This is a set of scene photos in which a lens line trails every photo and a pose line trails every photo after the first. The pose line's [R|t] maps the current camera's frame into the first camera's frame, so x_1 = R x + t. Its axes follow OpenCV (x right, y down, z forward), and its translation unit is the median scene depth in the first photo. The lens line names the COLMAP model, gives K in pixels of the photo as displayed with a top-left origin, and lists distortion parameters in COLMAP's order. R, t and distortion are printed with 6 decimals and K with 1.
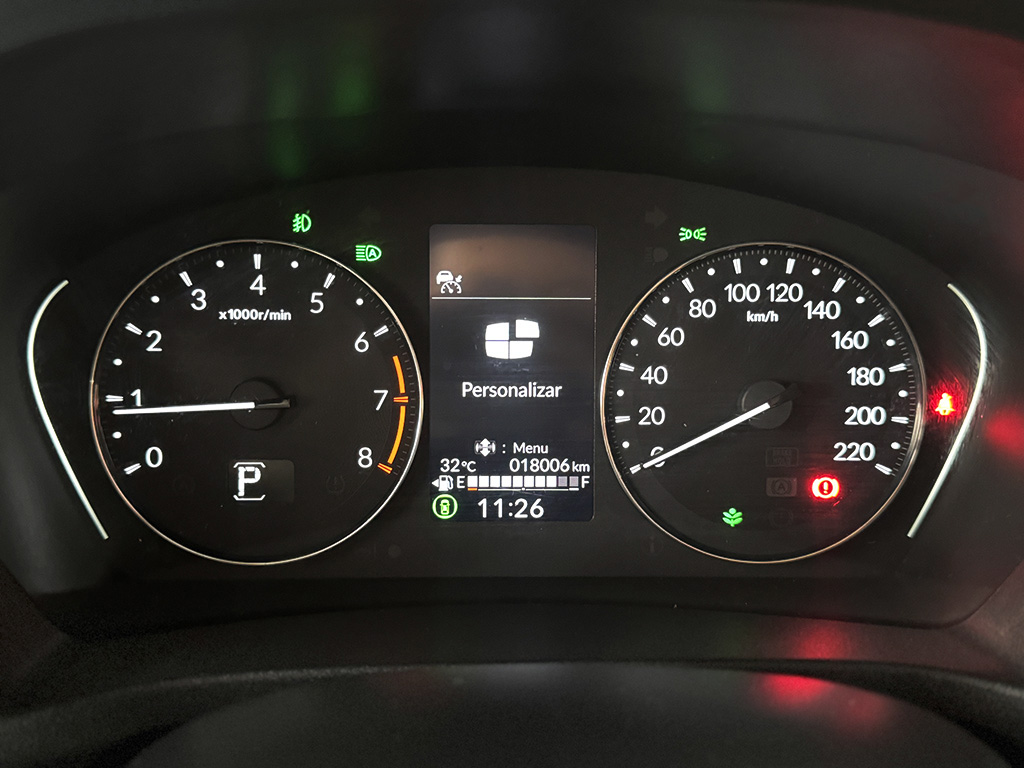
lens RADIAL K [[991.1, 0, 503.0], [0, 991.1, 387.3], [0, 0, 1]] dist [0.050271, 0.000000]
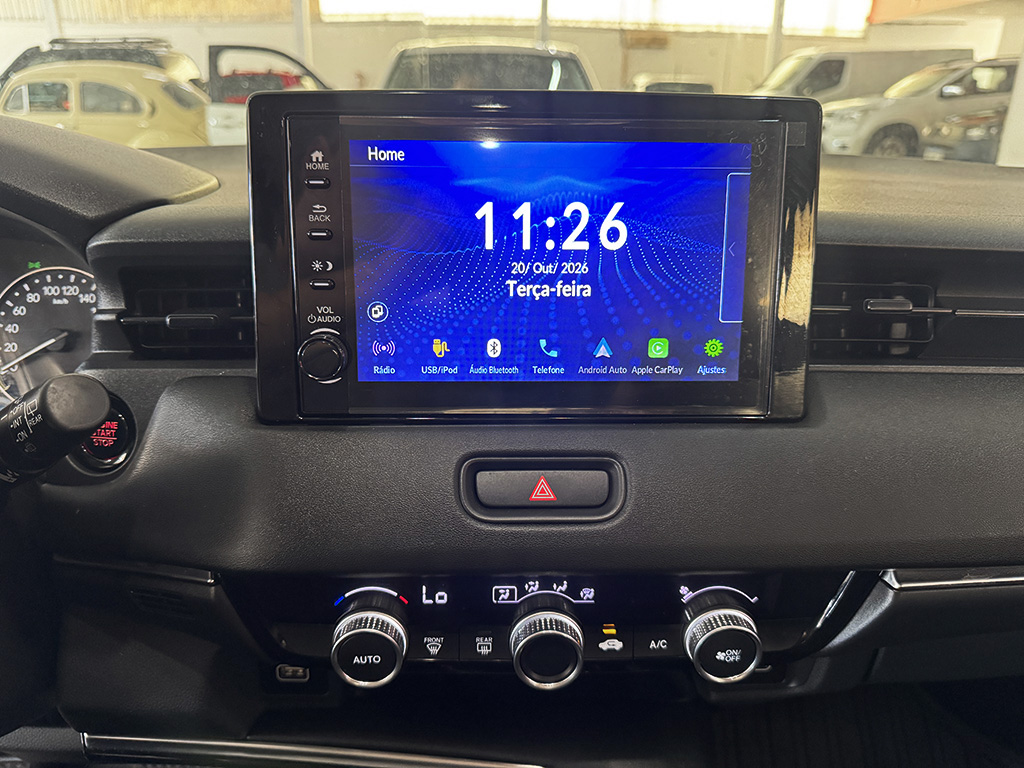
lens RADIAL K [[726.3, 0, 520.3], [0, 726.3, 393.8], [0, 0, 1]] dist [0.033766, -0.061852]
pose [[0.999970, -0.007721, -0.000255, 1.265466], [0.007661, 0.995369, -0.095826, 0.290353], [0.000994, 0.095822, 0.995398, -0.565741]]
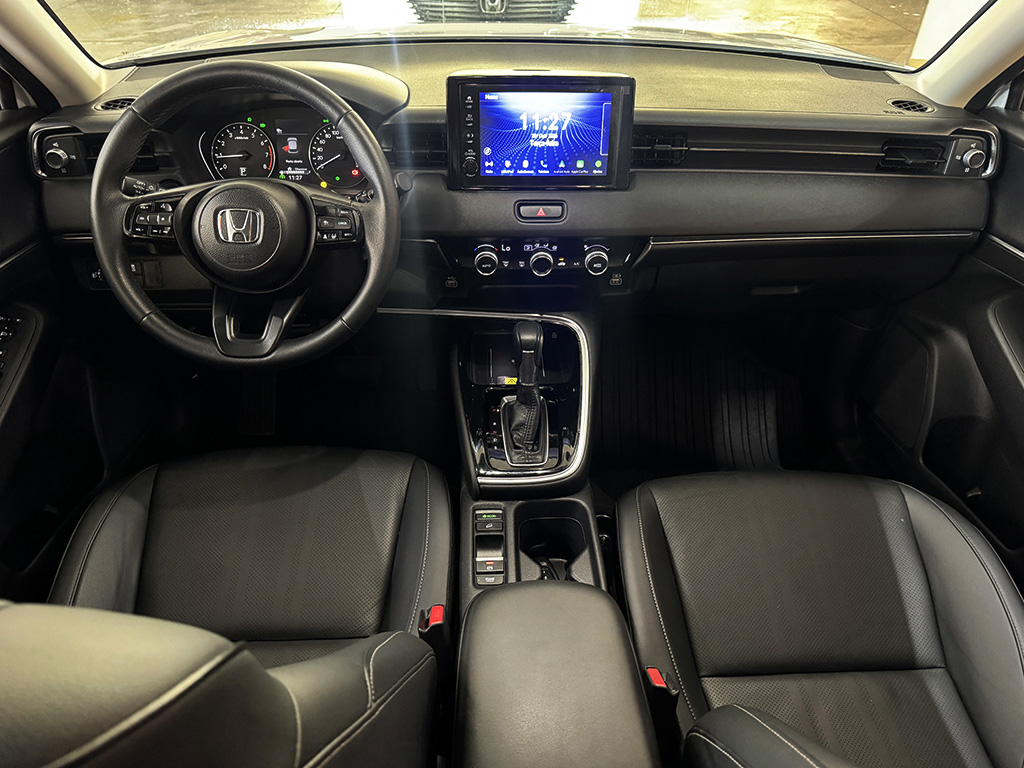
lens RADIAL K [[726.3, 0, 517.2], [0, 726.3, 403.5], [0, 0, 1]] dist [0.033766, -0.061852]
pose [[0.999991, -0.003481, -0.002619, 1.191009], [0.003941, 0.979134, 0.203180, 0.515775], [0.001857, -0.203188, 0.979138, -2.998959]]
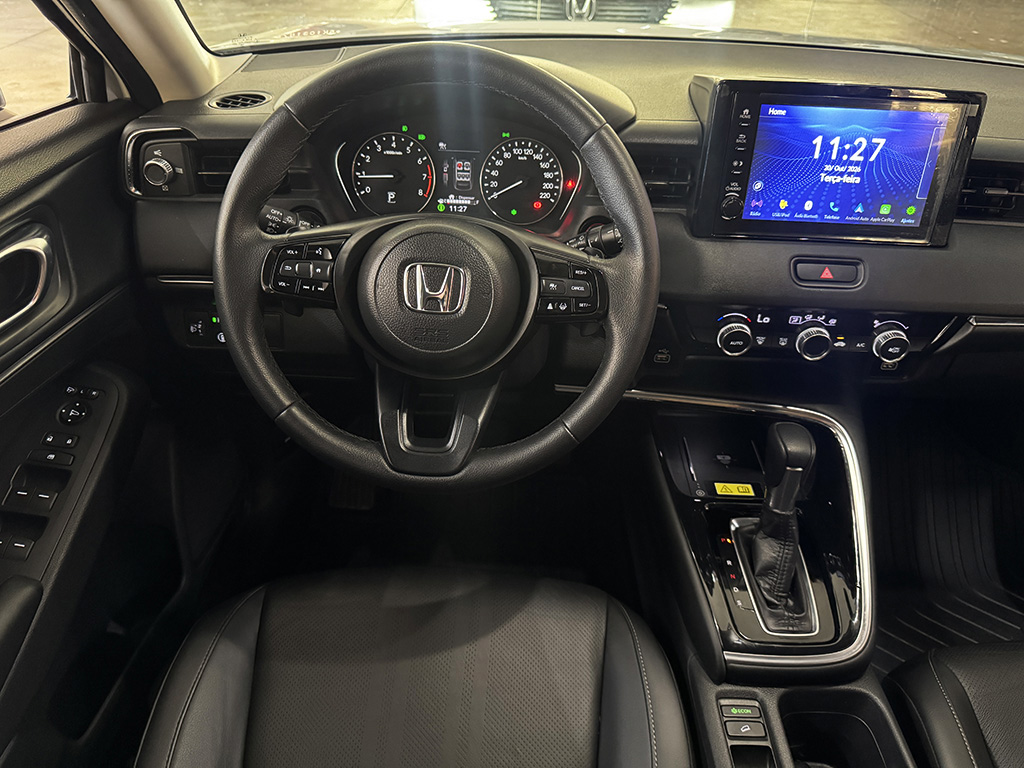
lens RADIAL K [[726.3, 0, 514.5], [0, 726.3, 403.6], [0, 0, 1]] dist [0.033766, -0.061852]
pose [[0.998501, 0.044648, -0.031657, 0.363122], [-0.037910, 0.981367, 0.188366, 0.336503], [0.039478, -0.186884, 0.981588, -1.980820]]
